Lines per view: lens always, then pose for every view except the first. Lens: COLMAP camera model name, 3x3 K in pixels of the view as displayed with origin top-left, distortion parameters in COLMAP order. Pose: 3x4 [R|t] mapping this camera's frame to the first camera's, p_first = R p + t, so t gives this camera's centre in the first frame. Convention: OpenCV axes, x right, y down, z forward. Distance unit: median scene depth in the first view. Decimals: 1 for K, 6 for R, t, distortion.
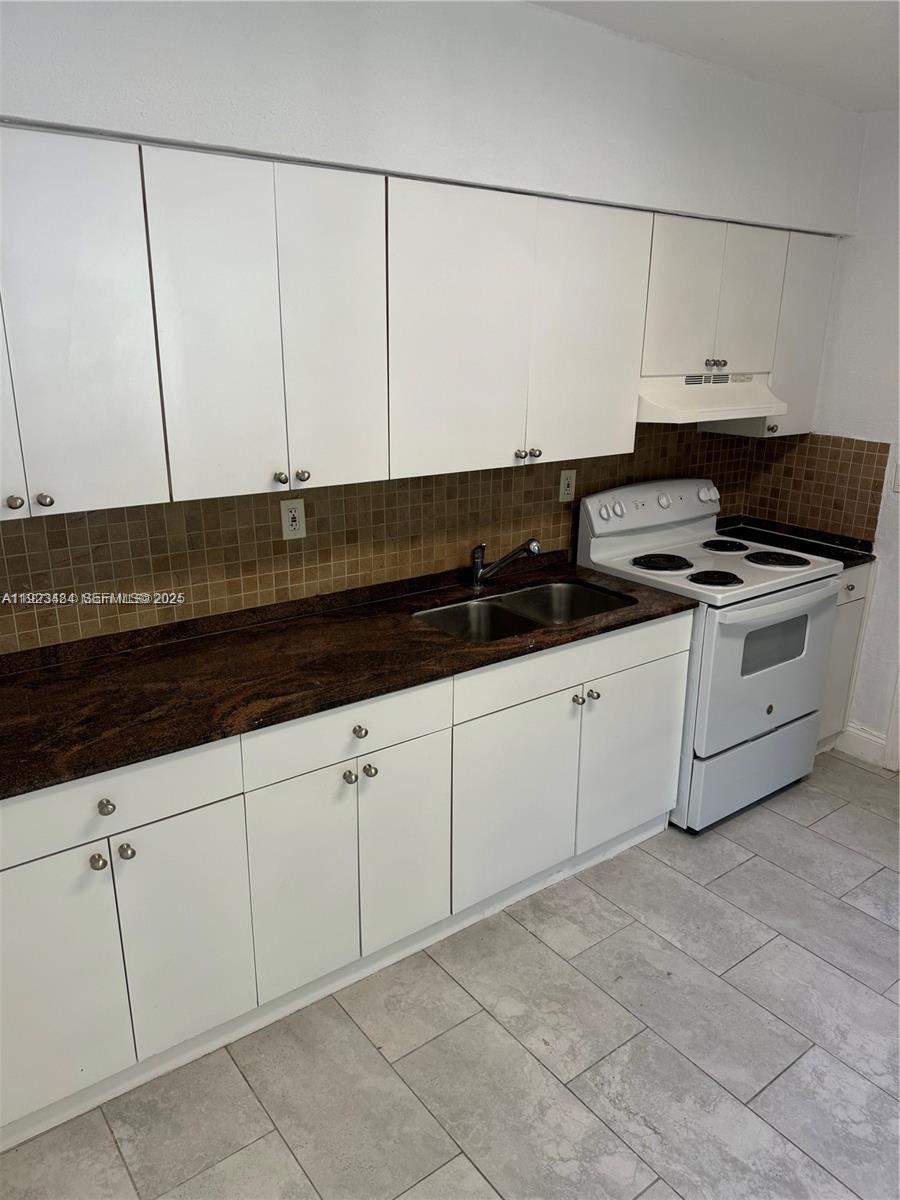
lens RADIAL K [[850.6, 0, 454.8], [0, 850.6, 598.1], [0, 0, 1]] dist [0.069559, -0.085417]
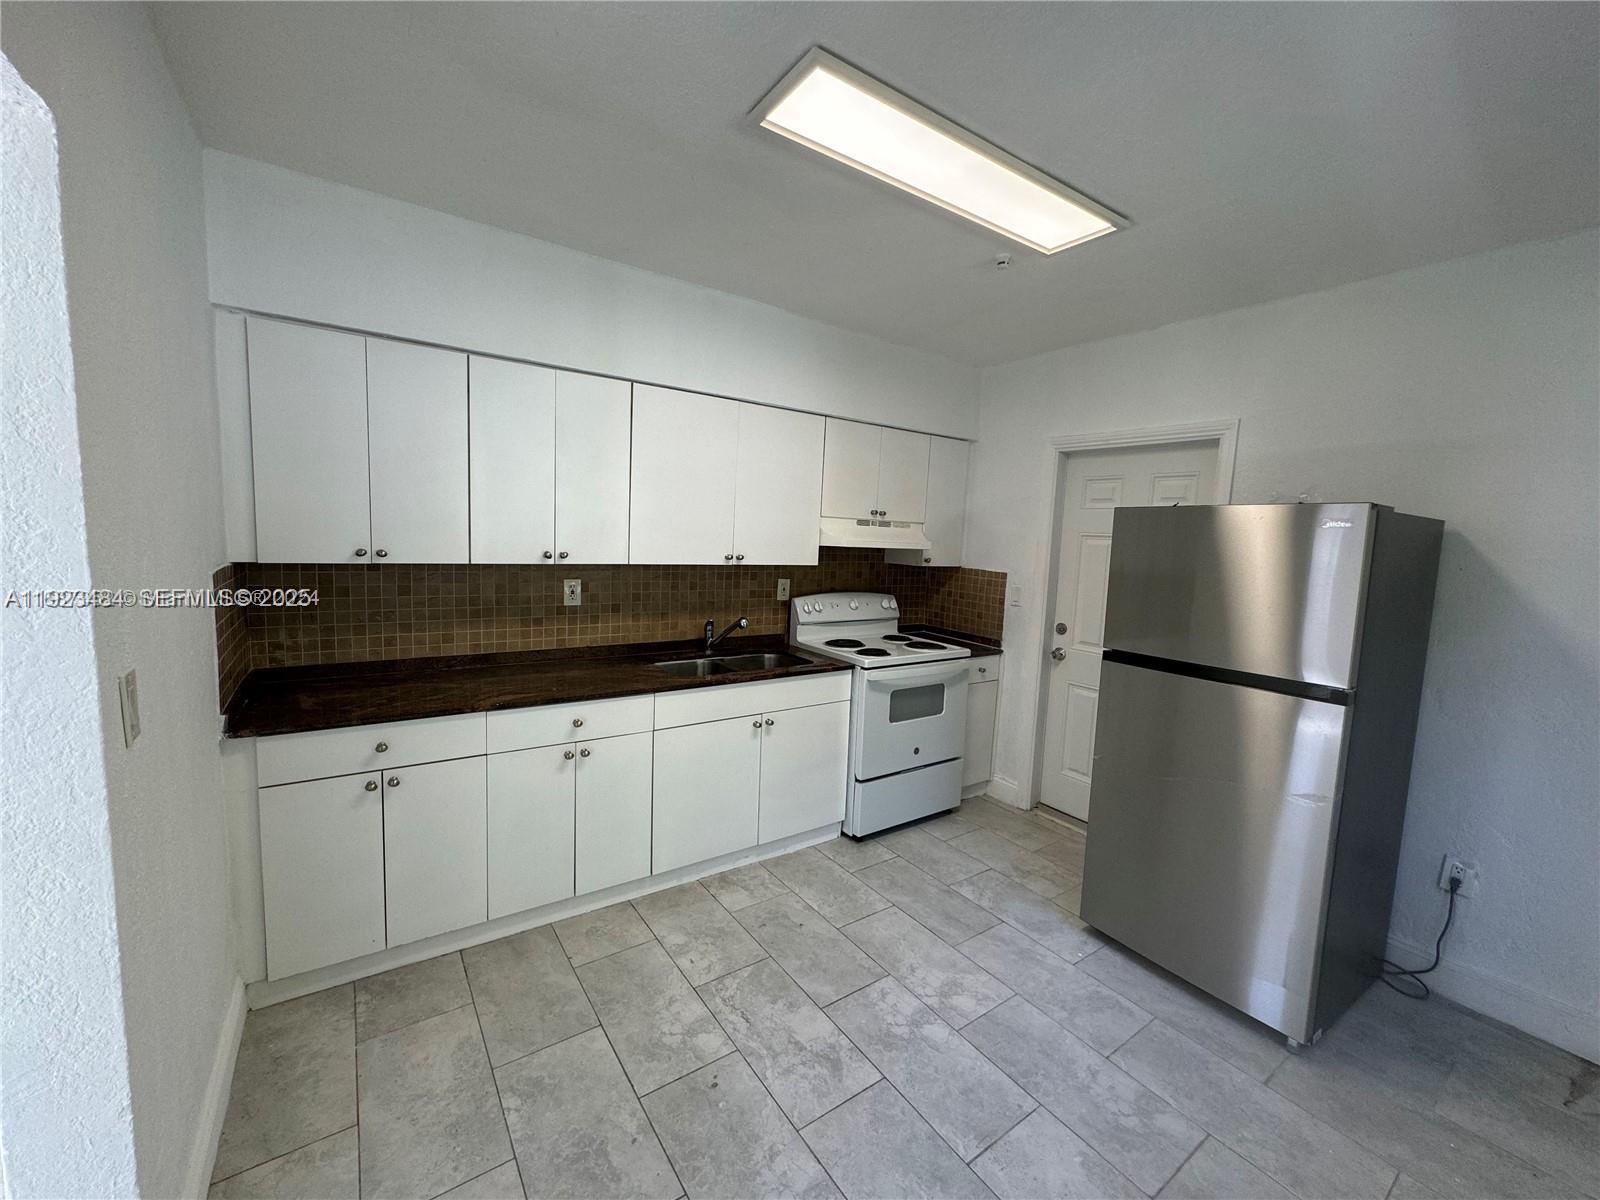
lens RADIAL K [[642.5, 0, 804.4], [0, 642.5, 591.3], [0, 0, 1]] dist [-0.000199, -0.000599]
pose [[0.998923, 0.037003, -0.027990, 0.249643], [-0.041977, 0.977765, -0.205462, 0.120982], [0.019765, 0.206415, 0.978265, -0.103308]]
